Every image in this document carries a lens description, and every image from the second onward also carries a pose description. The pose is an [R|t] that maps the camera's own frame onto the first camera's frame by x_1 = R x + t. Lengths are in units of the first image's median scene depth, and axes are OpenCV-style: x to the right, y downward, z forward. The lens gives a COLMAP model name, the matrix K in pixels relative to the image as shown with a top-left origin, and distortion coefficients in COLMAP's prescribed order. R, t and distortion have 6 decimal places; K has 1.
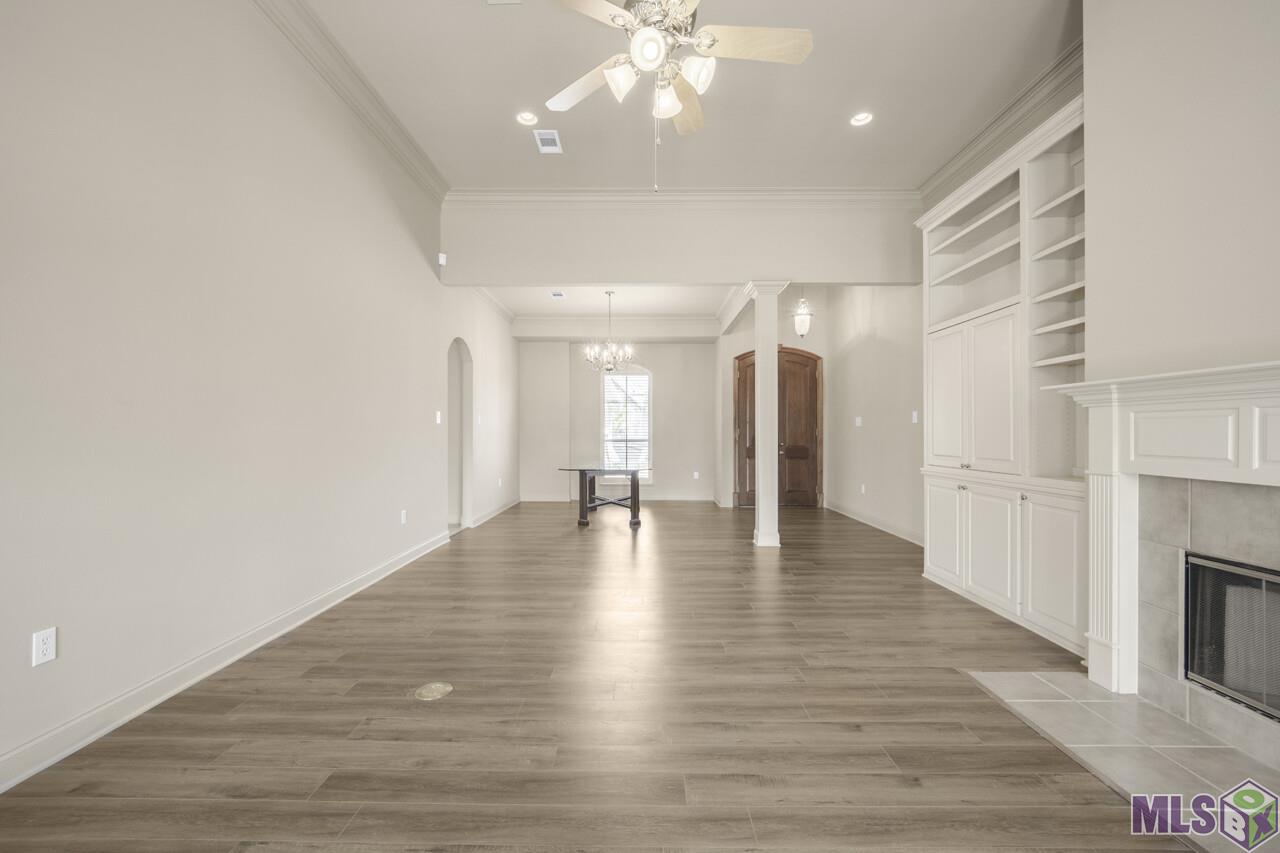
lens RADIAL K [[527.1, 0, 636.5], [0, 527.1, 428.7], [0, 0, 1]] dist [-0.000303, 0.000546]
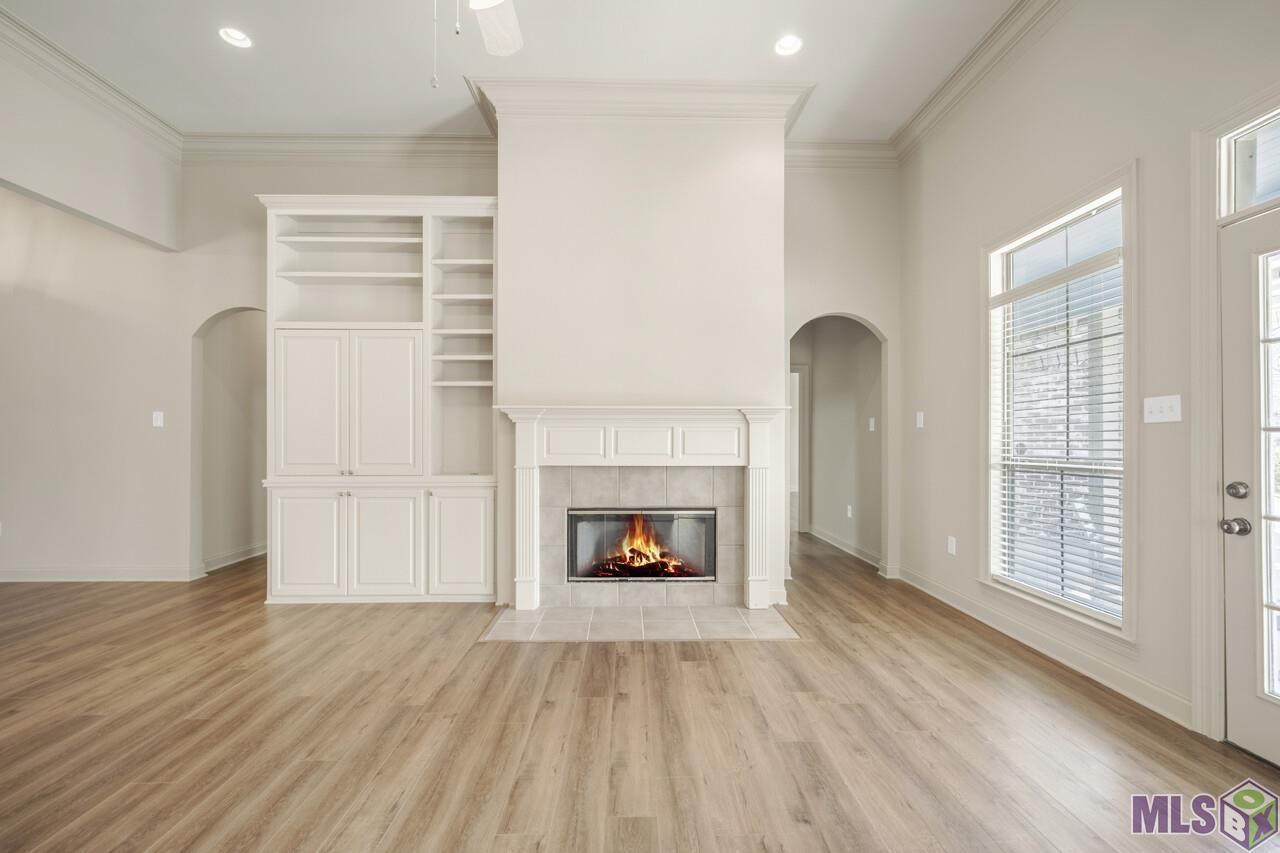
lens RADIAL K [[527.1, 0, 632.9], [0, 527.1, 434.6], [0, 0, 1]] dist [-0.000303, 0.000546]
pose [[-0.021950, 0.005305, 0.999745, -0.632918], [-0.007625, 0.999956, -0.005474, -0.001108], [-0.999730, -0.007743, -0.021909, 0.755040]]
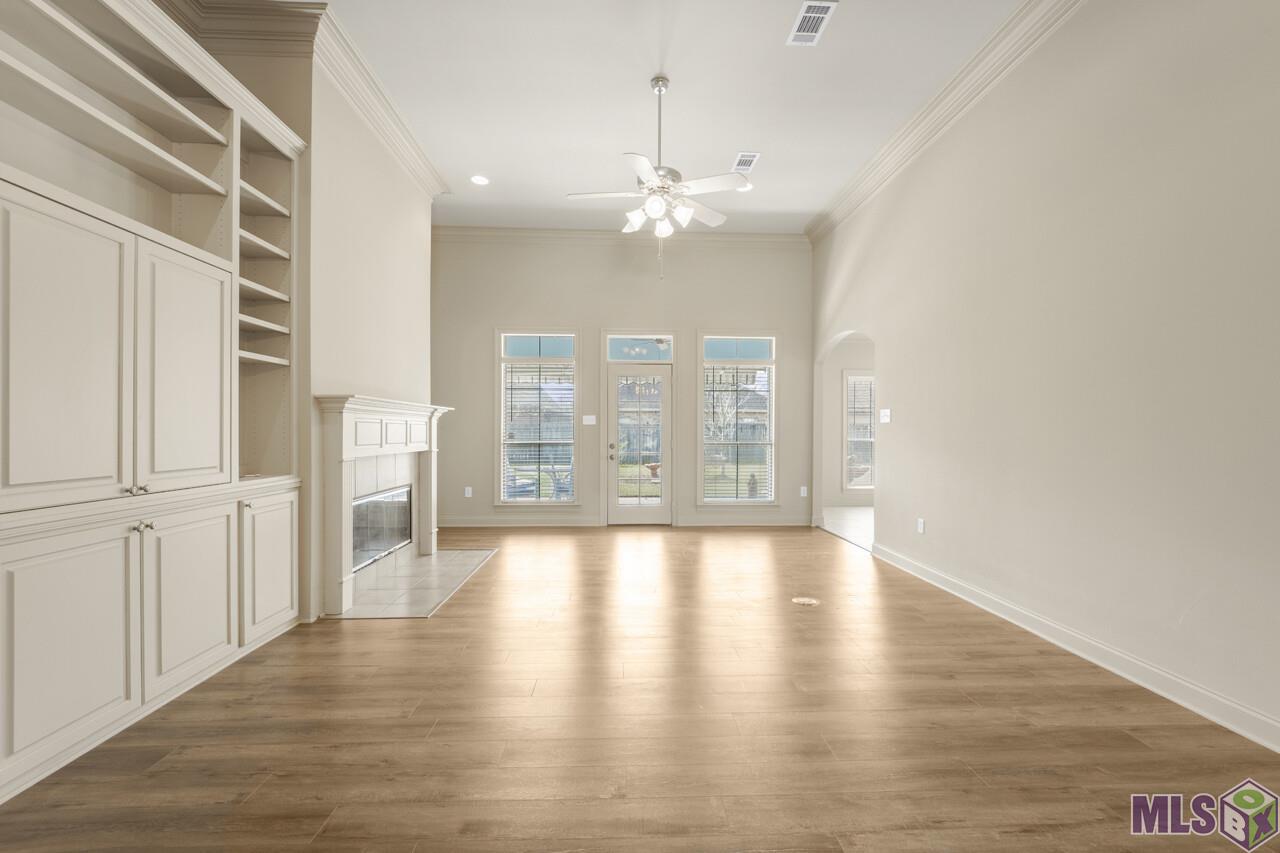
lens RADIAL K [[527.1, 0, 639.9], [0, 527.1, 433.7], [0, 0, 1]] dist [-0.000303, 0.000546]
pose [[-0.998894, -0.003342, -0.046895, 0.170484], [-0.003286, 0.999994, -0.001283, 0.013881], [0.046899, -0.001128, -0.998899, 2.521812]]
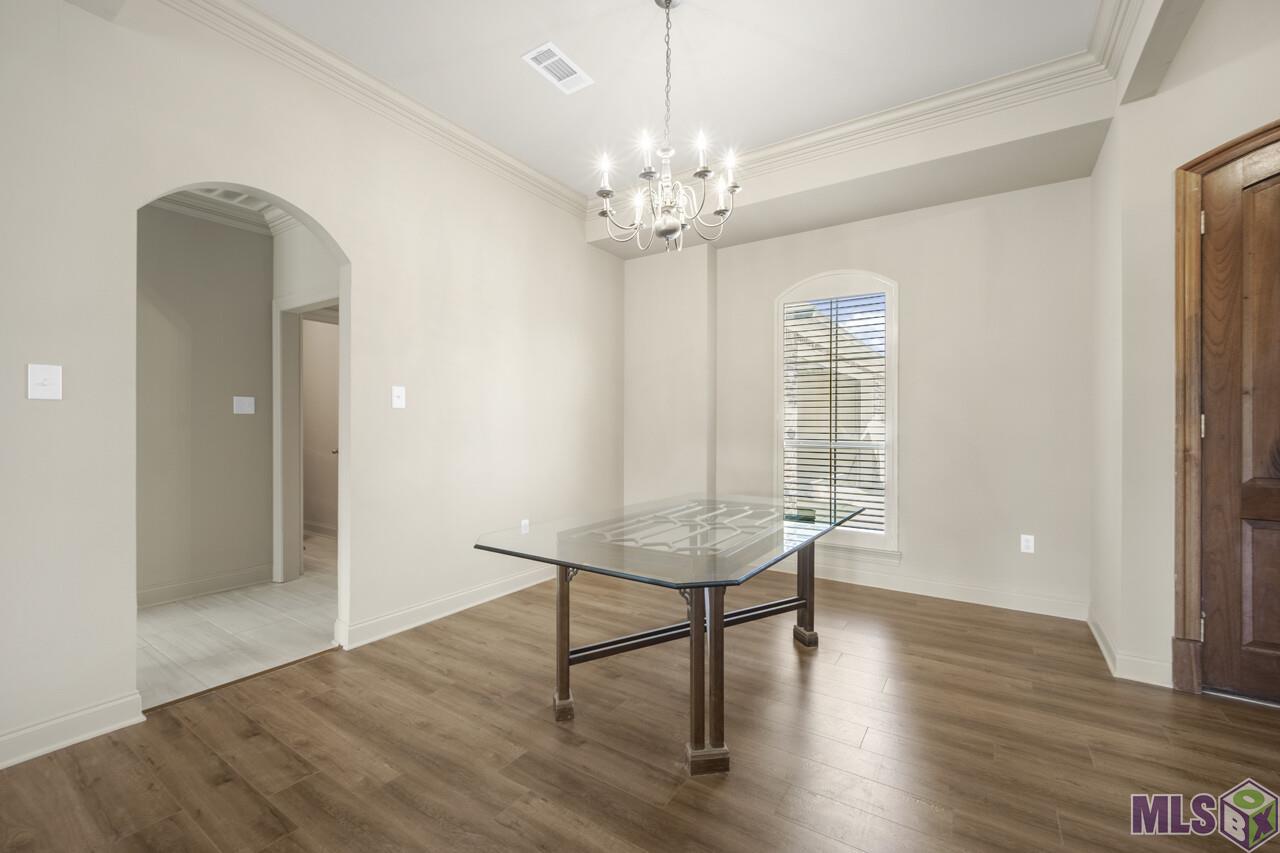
lens RADIAL K [[527.1, 0, 642.4], [0, 527.1, 428.2], [0, 0, 1]] dist [-0.000303, 0.000546]
pose [[0.843704, 0.003112, -0.536799, 0.059791], [0.002116, 0.999956, 0.009122, 0.002788], [0.536804, -0.008832, 0.843661, 0.386876]]
